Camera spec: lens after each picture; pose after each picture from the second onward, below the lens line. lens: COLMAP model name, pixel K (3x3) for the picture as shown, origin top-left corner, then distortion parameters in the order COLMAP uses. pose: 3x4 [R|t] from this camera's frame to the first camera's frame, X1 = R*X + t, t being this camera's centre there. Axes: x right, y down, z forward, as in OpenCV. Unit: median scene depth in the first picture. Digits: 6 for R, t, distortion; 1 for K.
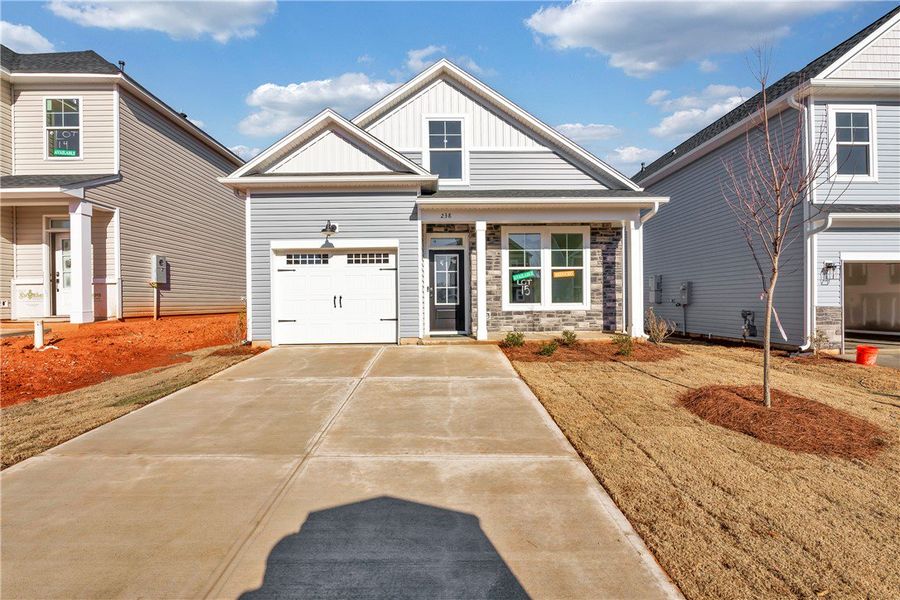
lens RADIAL K [[400.8, 0, 447.5], [0, 400.8, 302.3], [0, 0, 1]] dist [-0.006401, 0.001999]
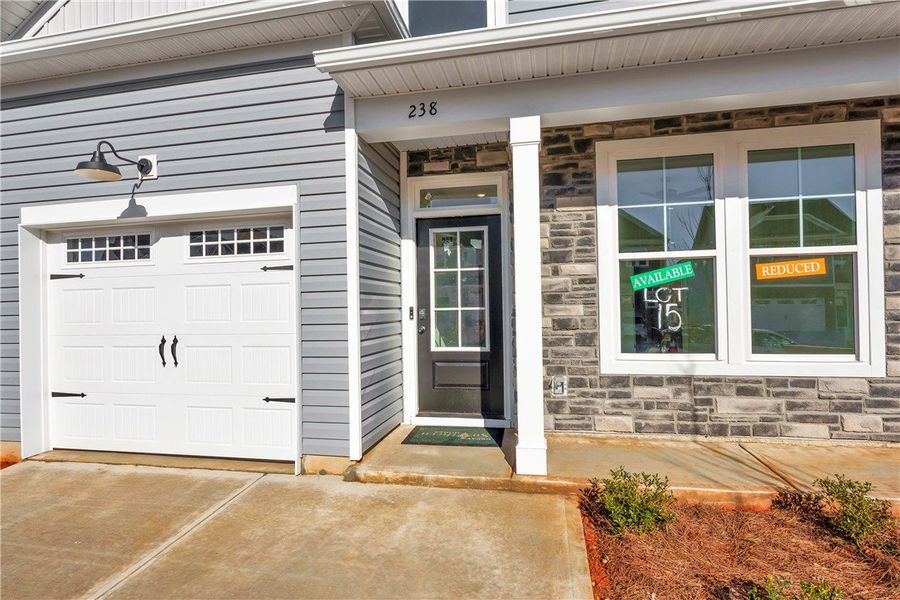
lens RADIAL K [[466.2, 0, 449.7], [0, 466.2, 300.5], [0, 0, 1]] dist [-0.002318, -0.000328]
pose [[0.973350, -0.008486, -0.229168, 0.100900], [0.006958, 0.999948, -0.007475, -0.043270], [0.229220, 0.005681, 0.973358, 0.556361]]
